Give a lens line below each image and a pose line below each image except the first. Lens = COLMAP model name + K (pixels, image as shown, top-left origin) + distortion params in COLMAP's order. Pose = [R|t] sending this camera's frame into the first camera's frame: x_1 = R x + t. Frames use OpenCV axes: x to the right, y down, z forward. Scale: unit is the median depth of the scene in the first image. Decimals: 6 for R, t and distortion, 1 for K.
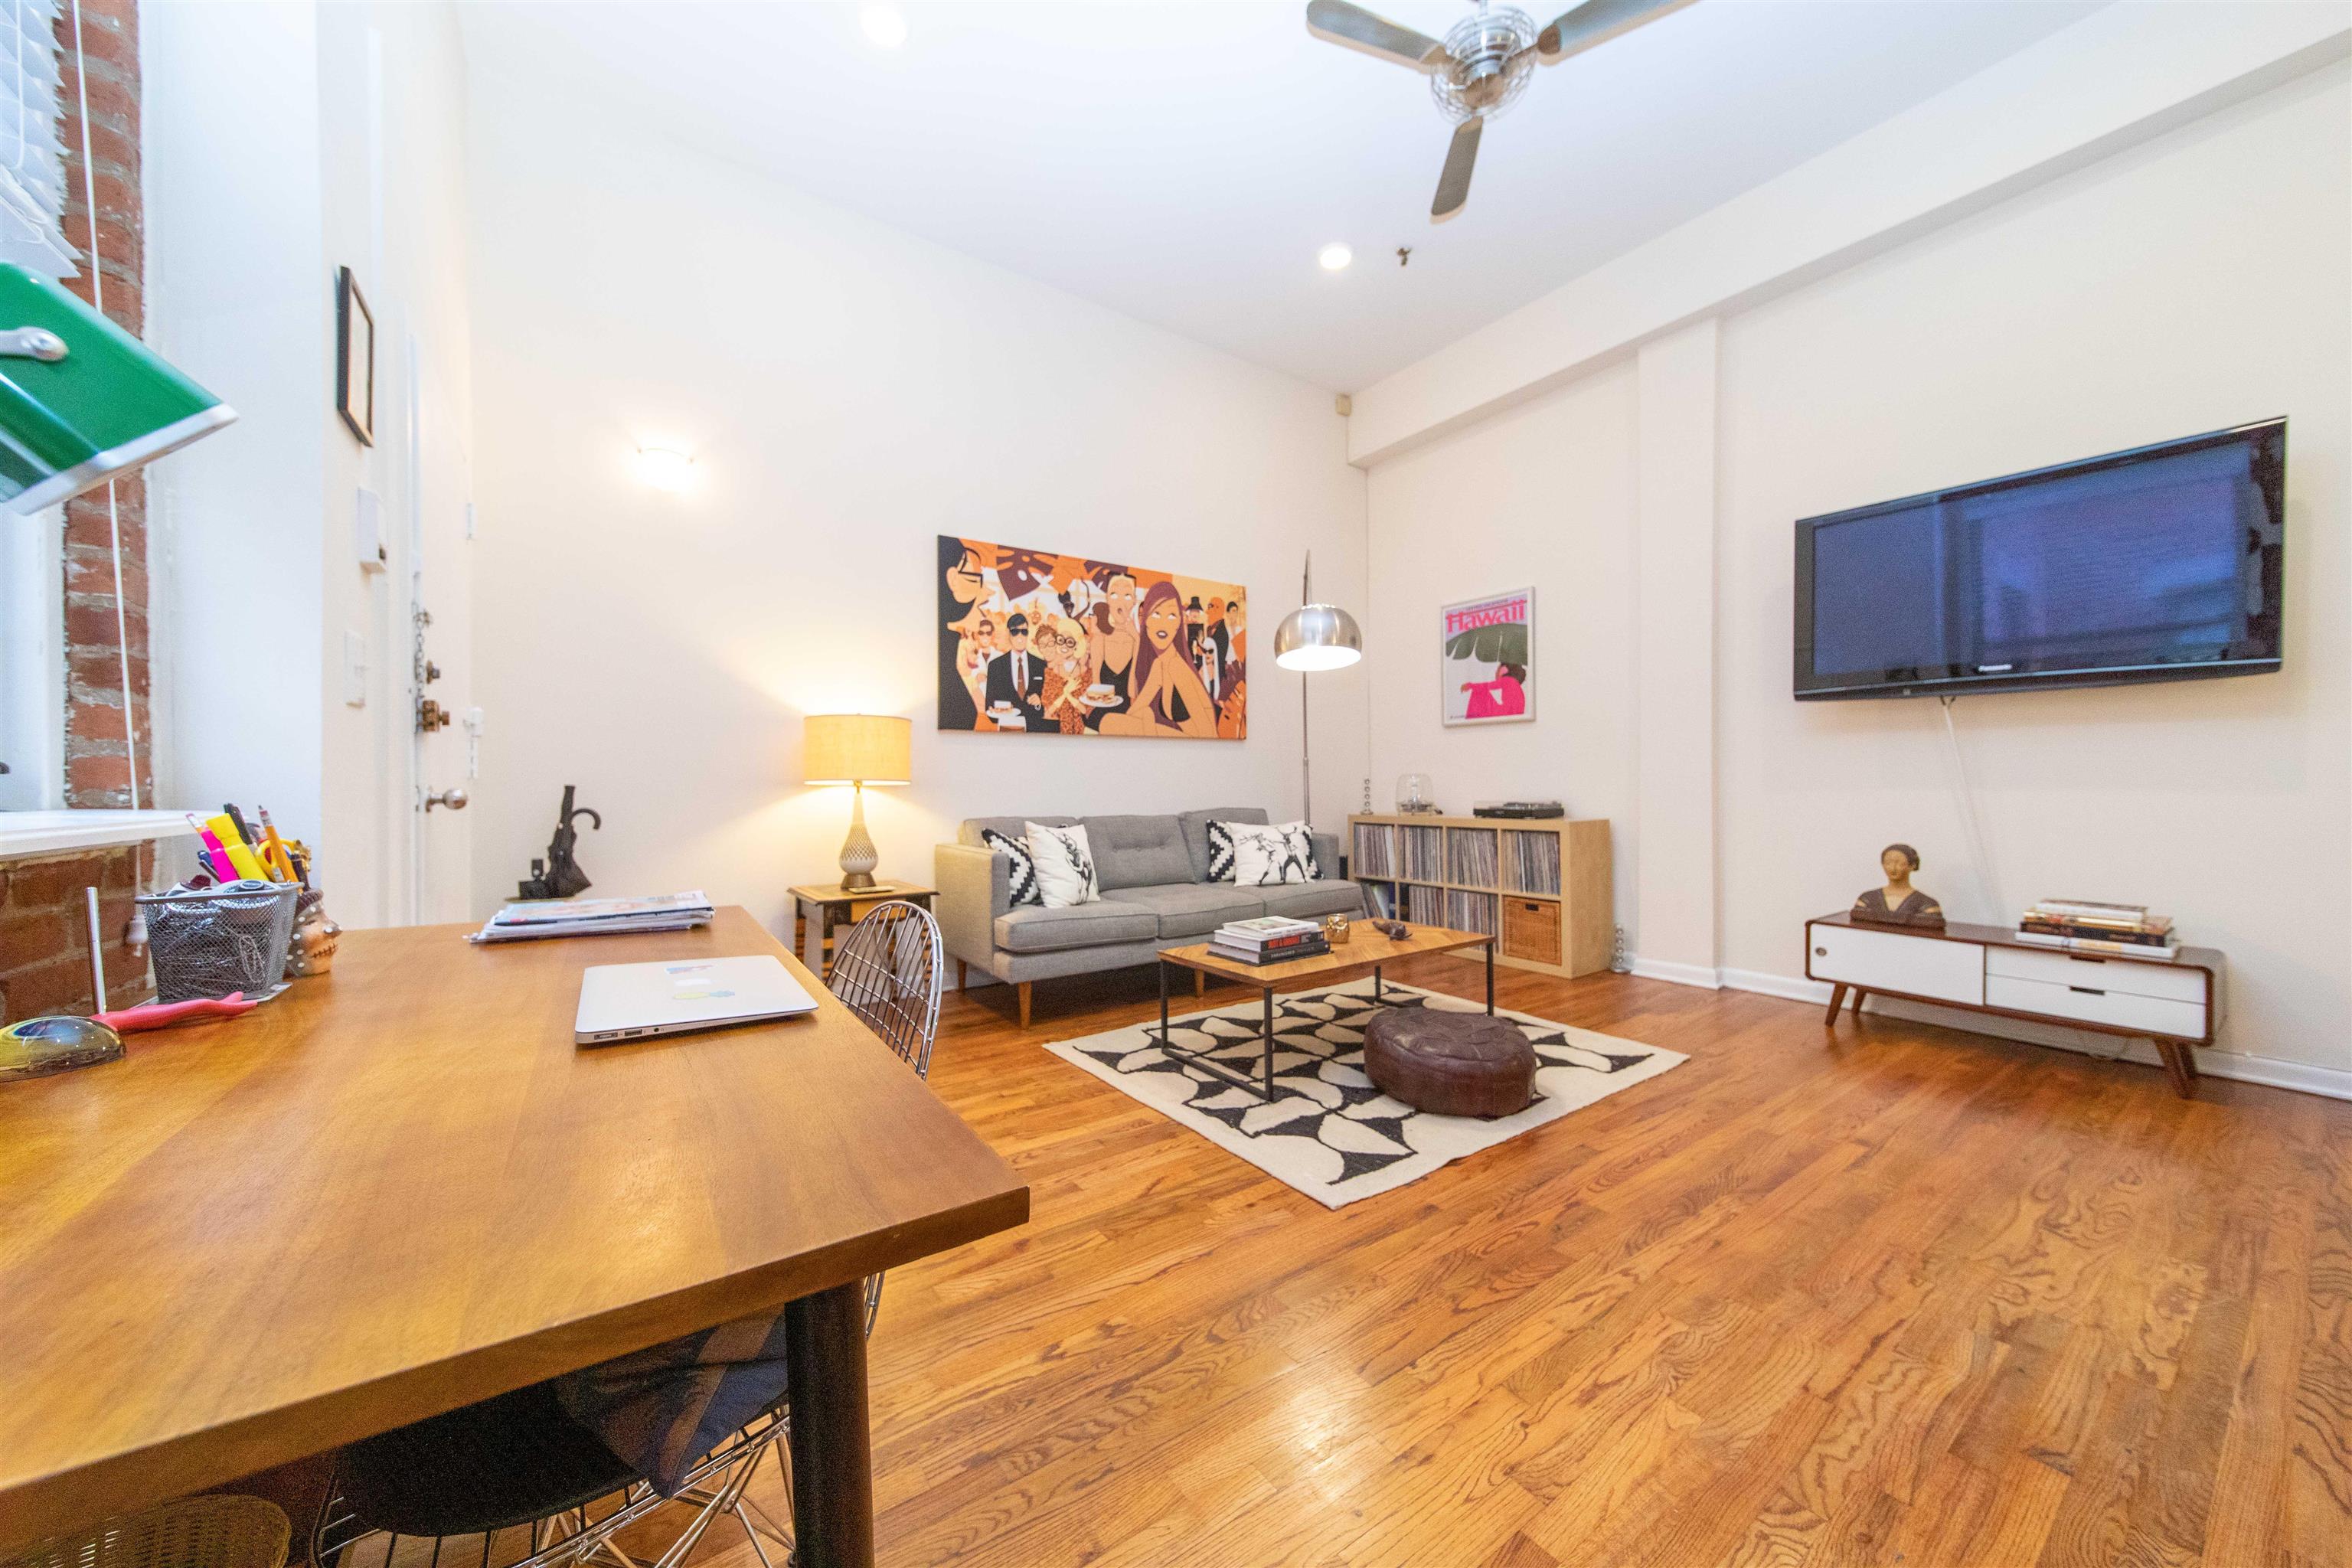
lens RADIAL K [[821.6, 0, 1177.6], [0, 821.6, 780.1], [0, 0, 1]] dist [0.008176, -0.000240]
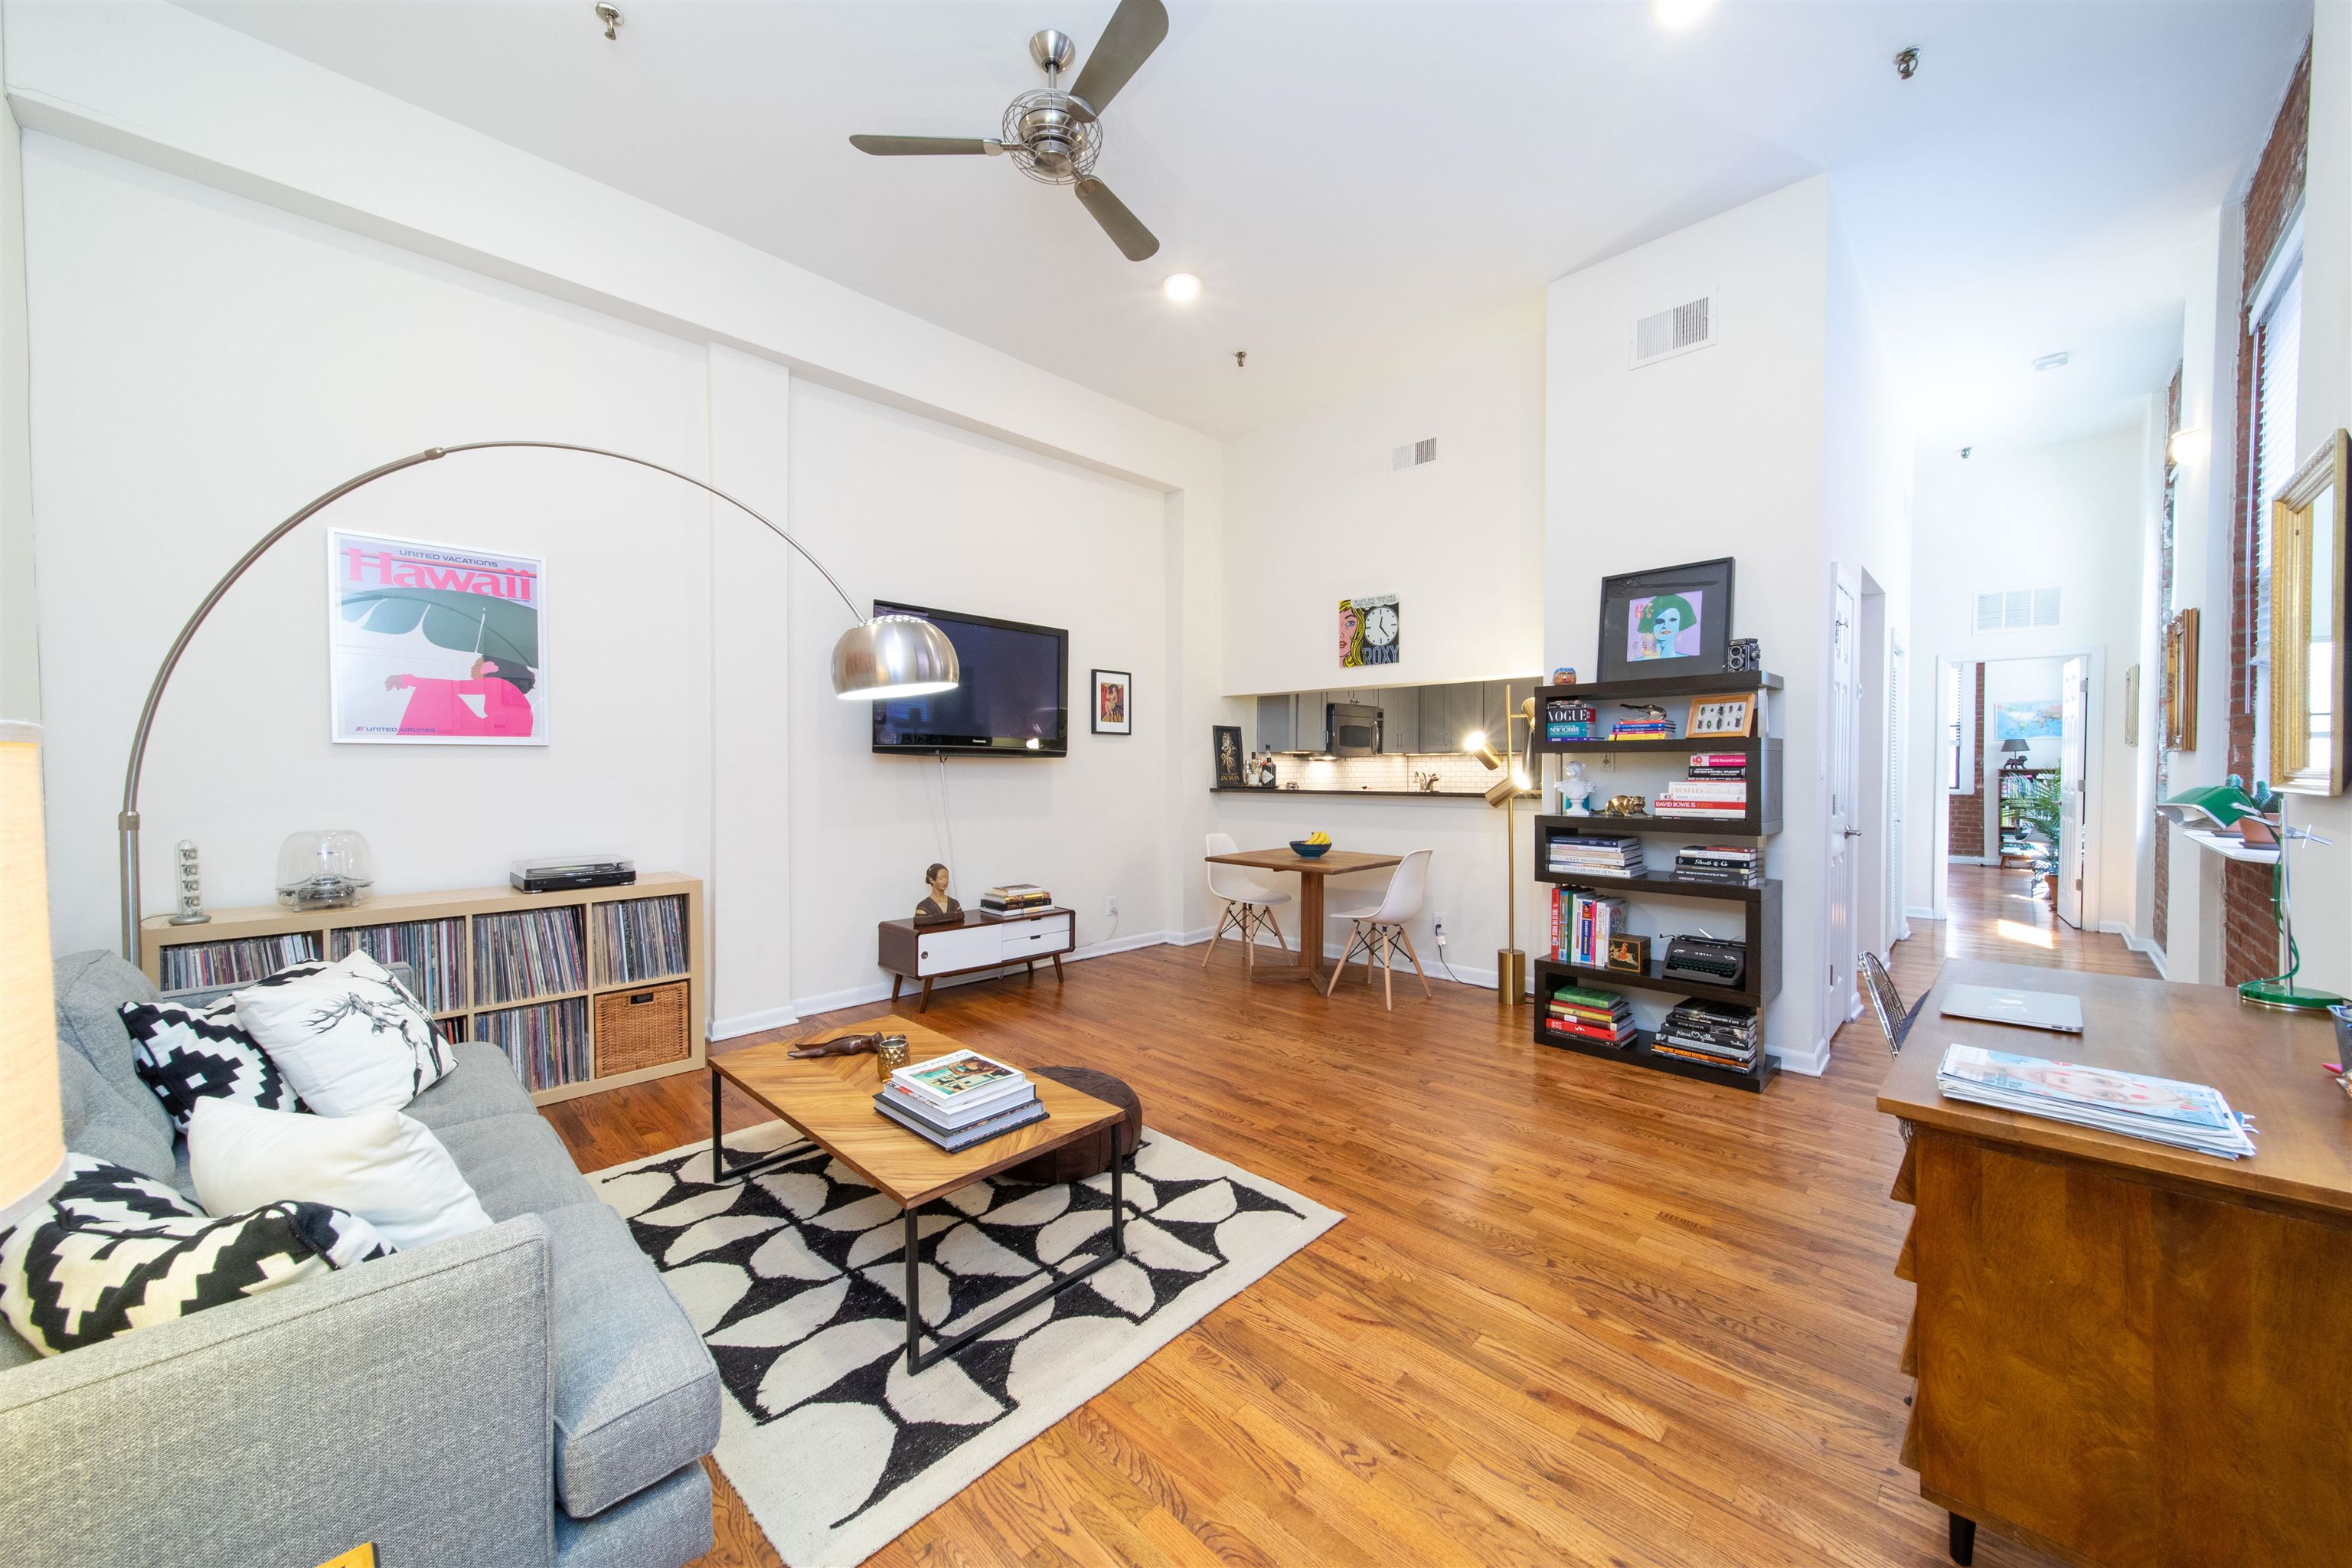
lens RADIAL K [[853.9, 0, 1178.0], [0, 853.9, 780.8], [0, 0, 1]] dist [0.009899, -0.000061]
pose [[-0.182012, -0.010465, 0.983241, -0.576186], [-0.001275, 0.999945, 0.010407, -0.073922], [-0.983295, 0.000641, -0.182015, 0.857822]]
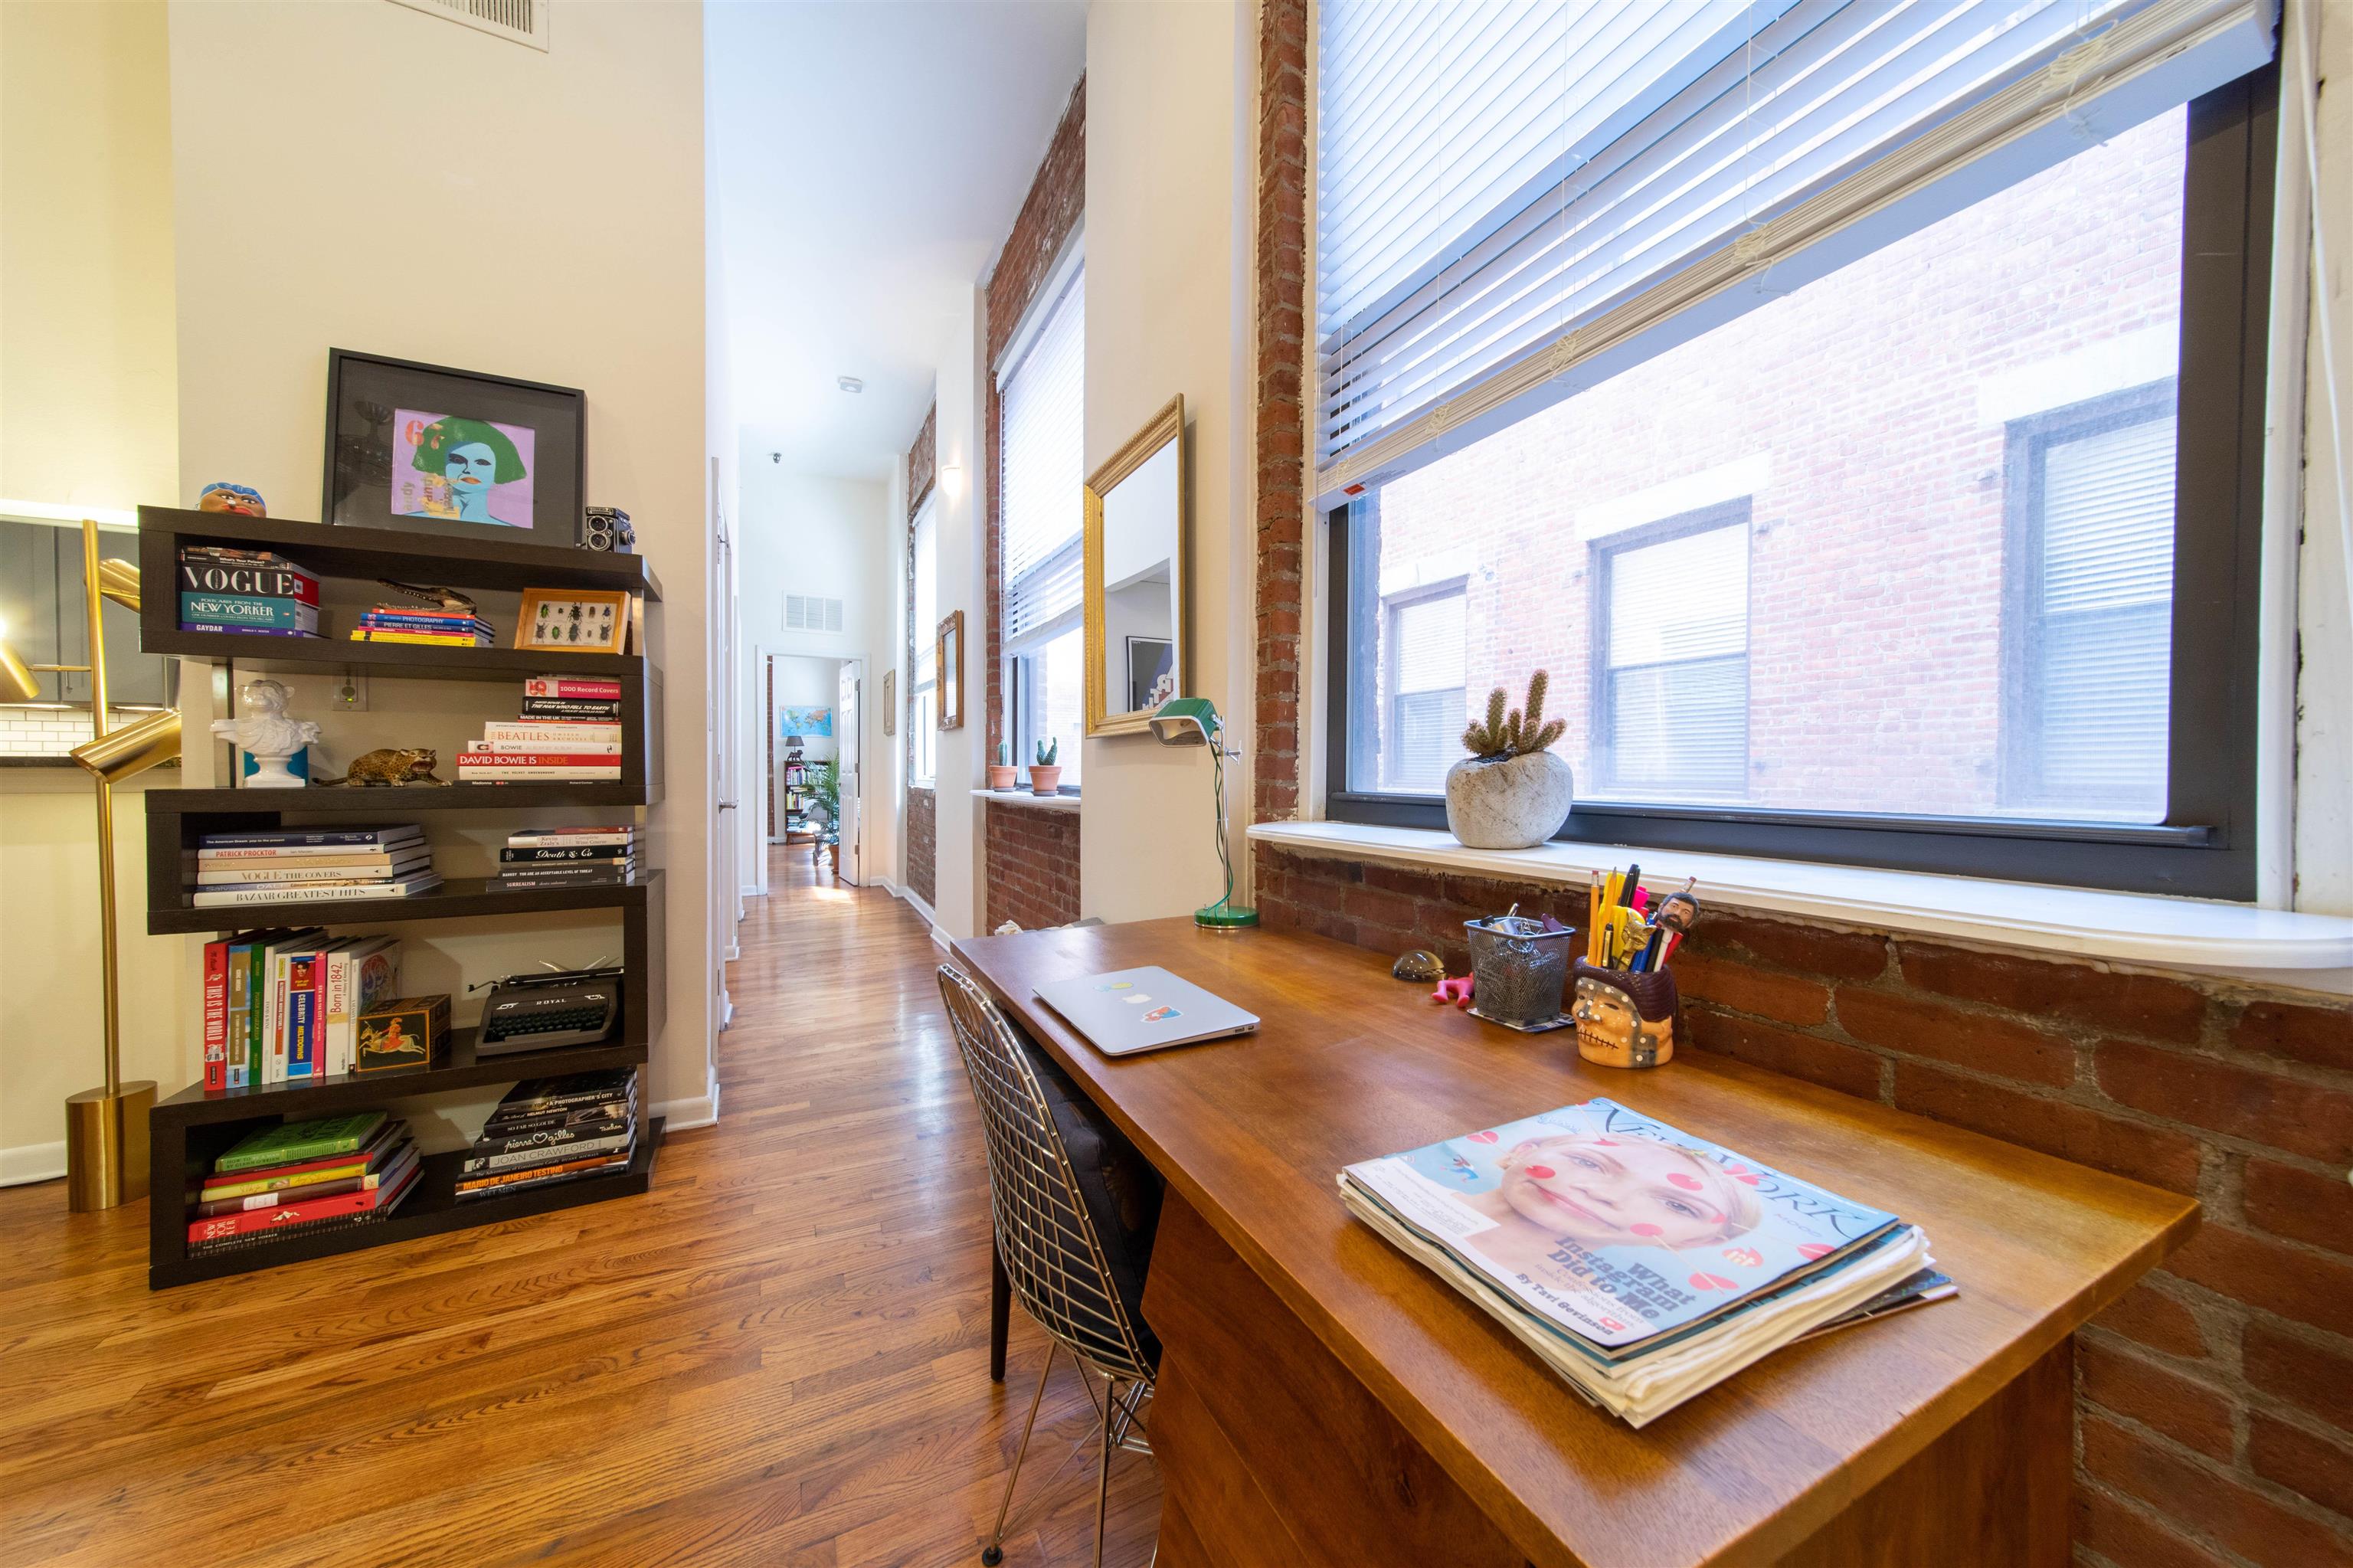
lens RADIAL K [[808.3, 0, 1177.0], [0, 808.3, 782.0], [0, 0, 1]] dist [0.006846, -0.000360]
pose [[-0.989994, 0.001906, 0.141098, -0.214045], [0.003068, 0.999963, 0.008019, -0.021489], [-0.141078, 0.008371, -0.989963, 0.571536]]
